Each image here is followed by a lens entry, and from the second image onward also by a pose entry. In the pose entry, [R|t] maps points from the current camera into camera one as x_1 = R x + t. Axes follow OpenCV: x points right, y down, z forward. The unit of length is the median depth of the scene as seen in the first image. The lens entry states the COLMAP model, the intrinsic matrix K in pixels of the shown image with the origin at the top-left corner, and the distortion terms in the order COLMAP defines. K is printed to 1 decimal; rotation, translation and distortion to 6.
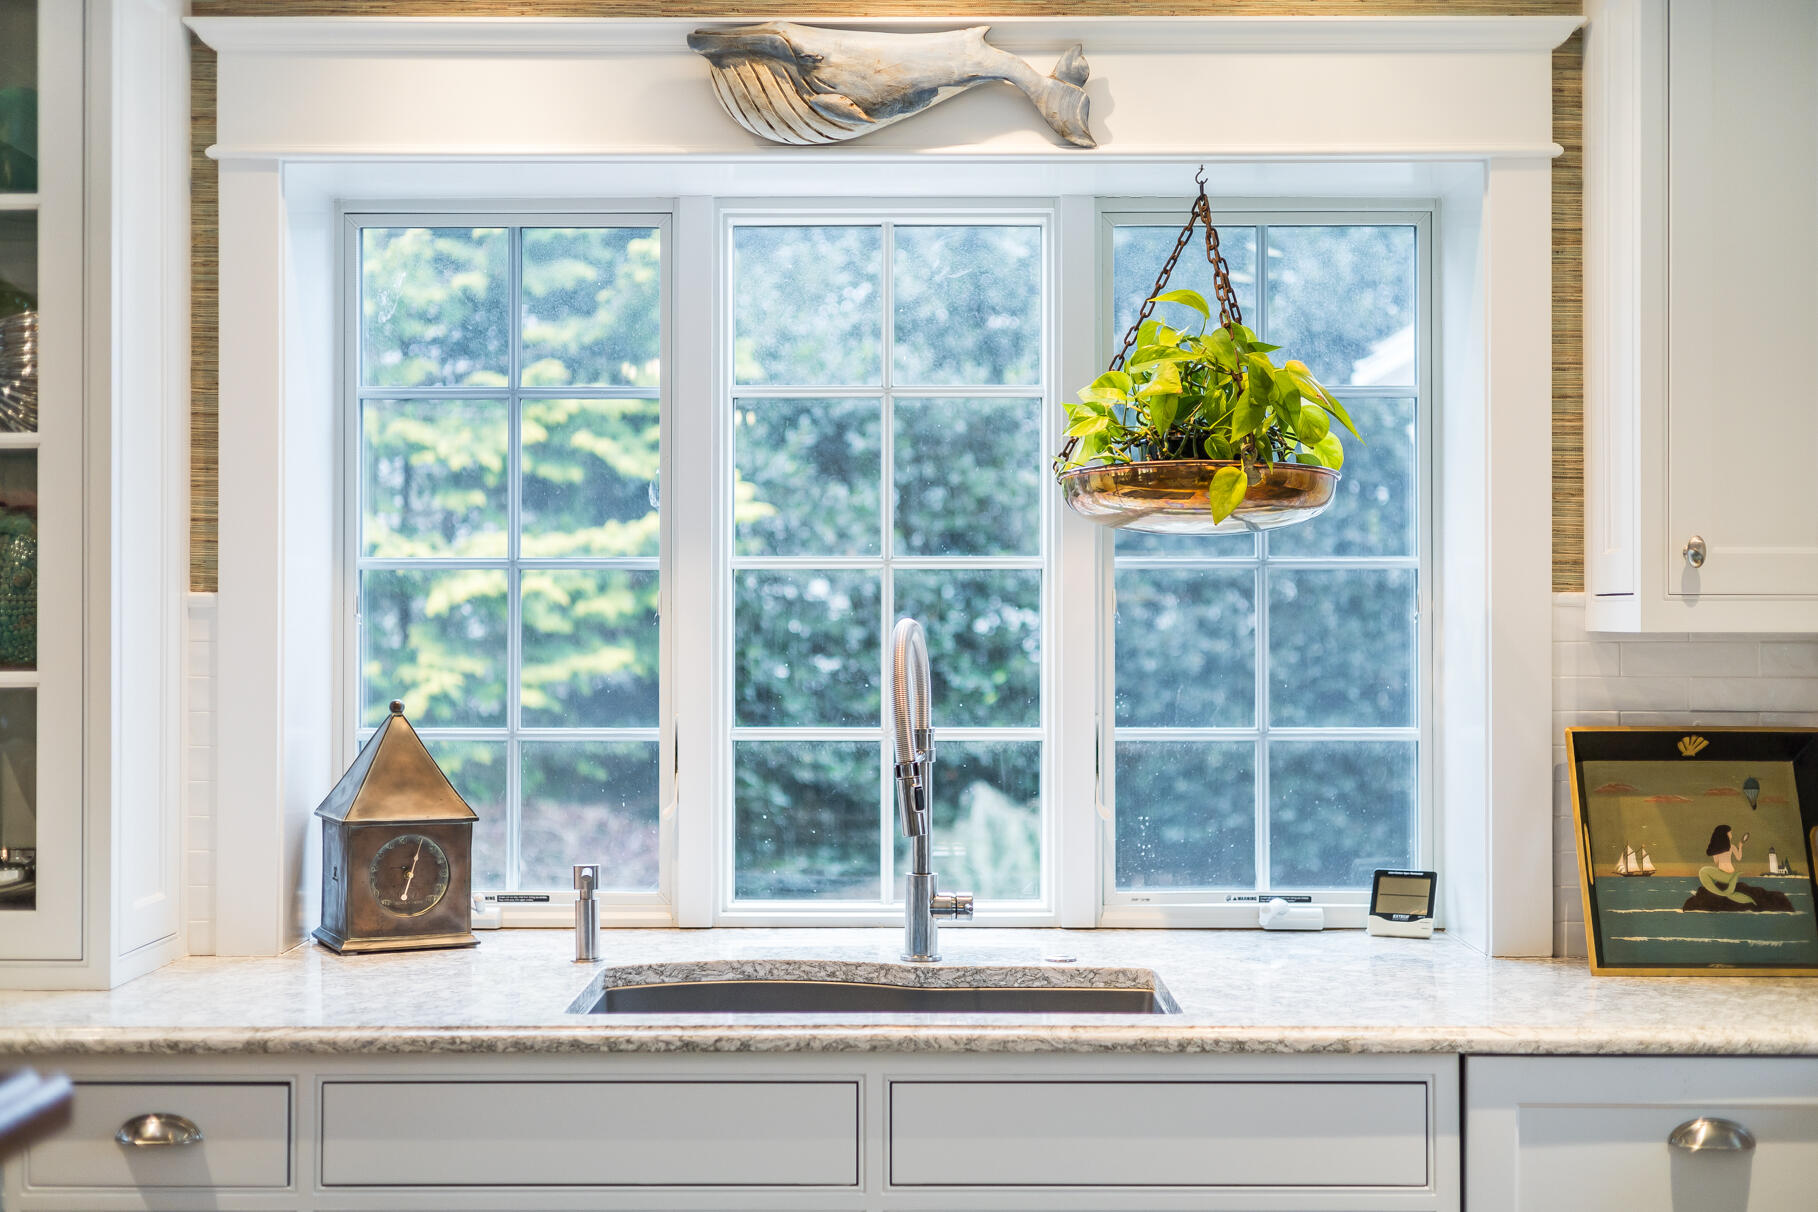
lens RADIAL K [[1335.3, 0, 941.5], [0, 1335.3, 697.4], [0, 0, 1]] dist [-0.001595, 0.000523]
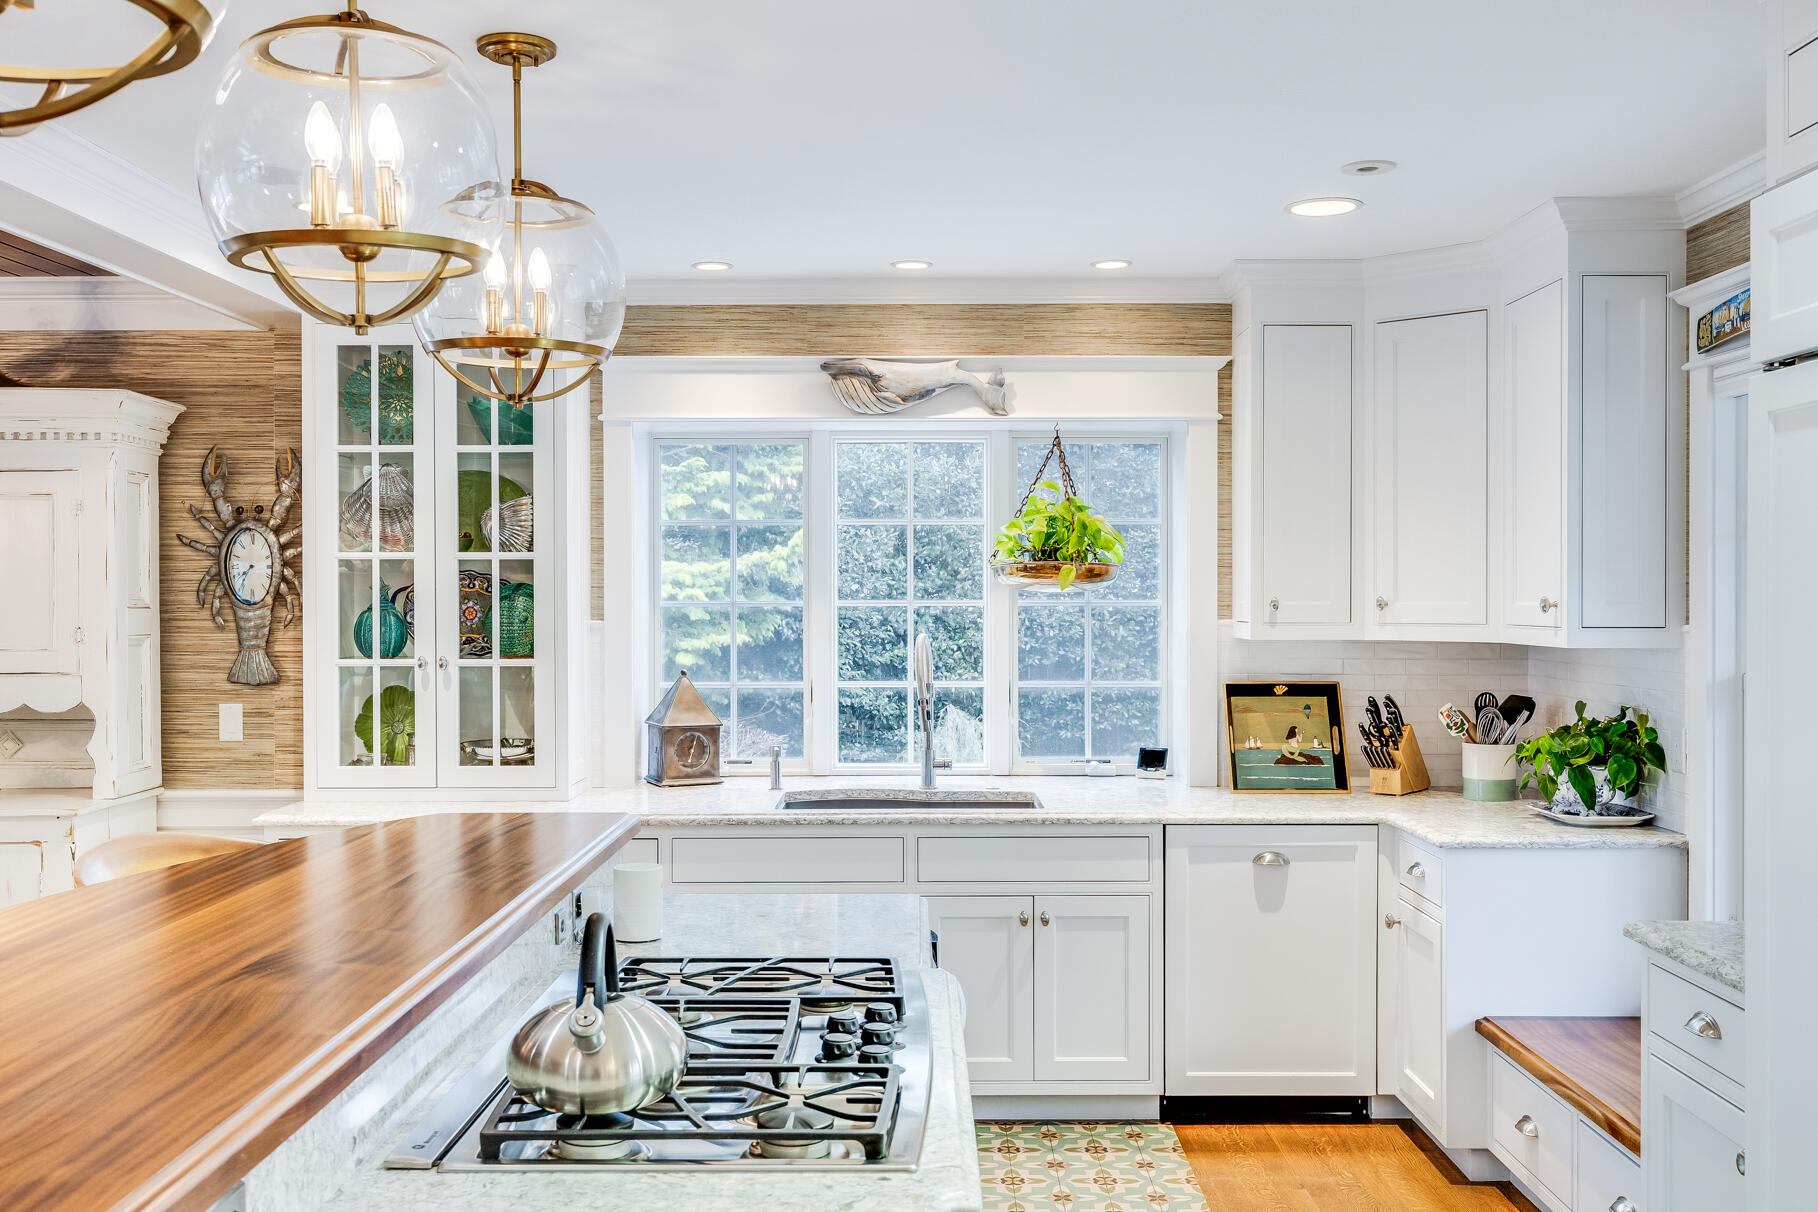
lens RADIAL K [[1600.7, 0, 911.1], [0, 1600.7, 614.4], [0, 0, 1]] dist [-0.012514, -0.006133]
pose [[0.999864, -0.001612, 0.016406, -0.085802], [0.001434, 0.999940, 0.010883, -0.116667], [-0.016423, -0.010858, 0.999806, -1.609521]]
